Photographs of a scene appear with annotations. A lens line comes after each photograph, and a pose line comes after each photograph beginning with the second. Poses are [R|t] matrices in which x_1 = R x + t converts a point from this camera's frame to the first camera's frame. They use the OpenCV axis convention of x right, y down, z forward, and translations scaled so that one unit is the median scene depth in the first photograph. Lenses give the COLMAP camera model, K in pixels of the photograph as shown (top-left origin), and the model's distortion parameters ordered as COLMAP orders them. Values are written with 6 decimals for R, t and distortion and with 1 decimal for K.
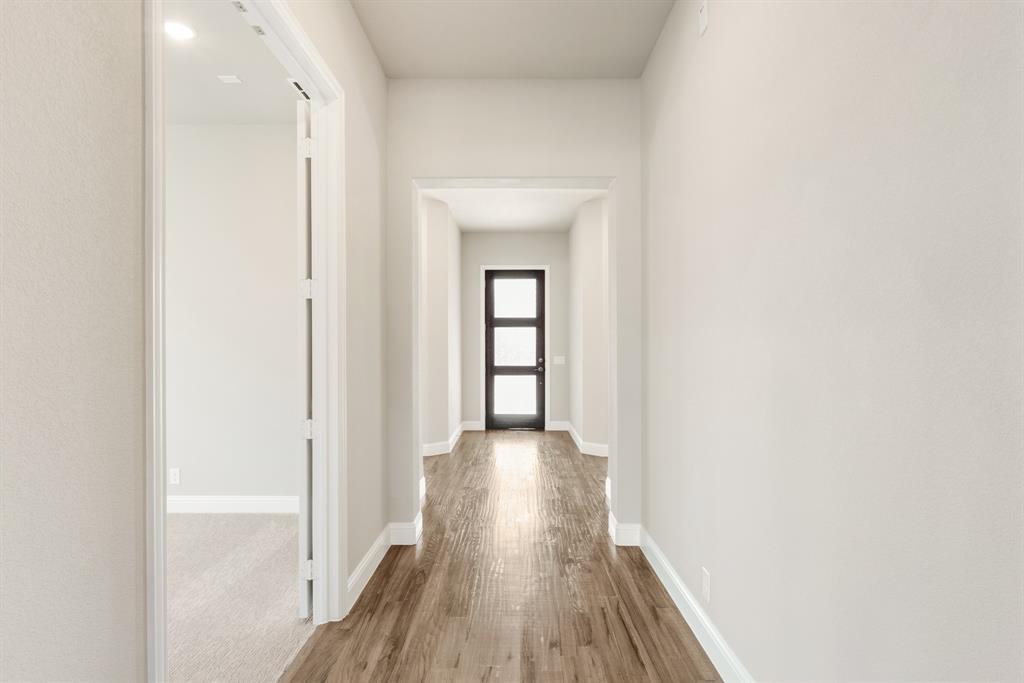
lens RADIAL K [[420.8, 0, 510.8], [0, 420.8, 344.3], [0, 0, 1]] dist [-0.000252, -0.000080]
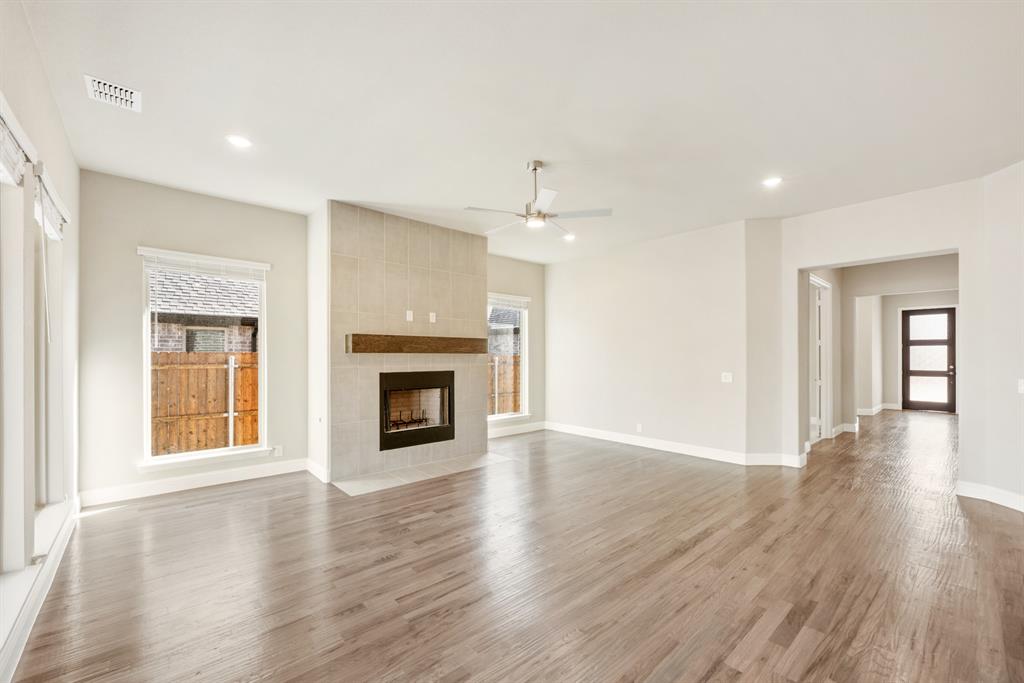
lens RADIAL K [[420.8, 0, 502.3], [0, 420.8, 356.2], [0, 0, 1]] dist [-0.000252, -0.000080]
pose [[0.644986, -0.000059, -0.764194, 0.184599], [0.006136, 0.999968, 0.005102, -0.019948], [0.764170, -0.007980, 0.644966, -1.224353]]
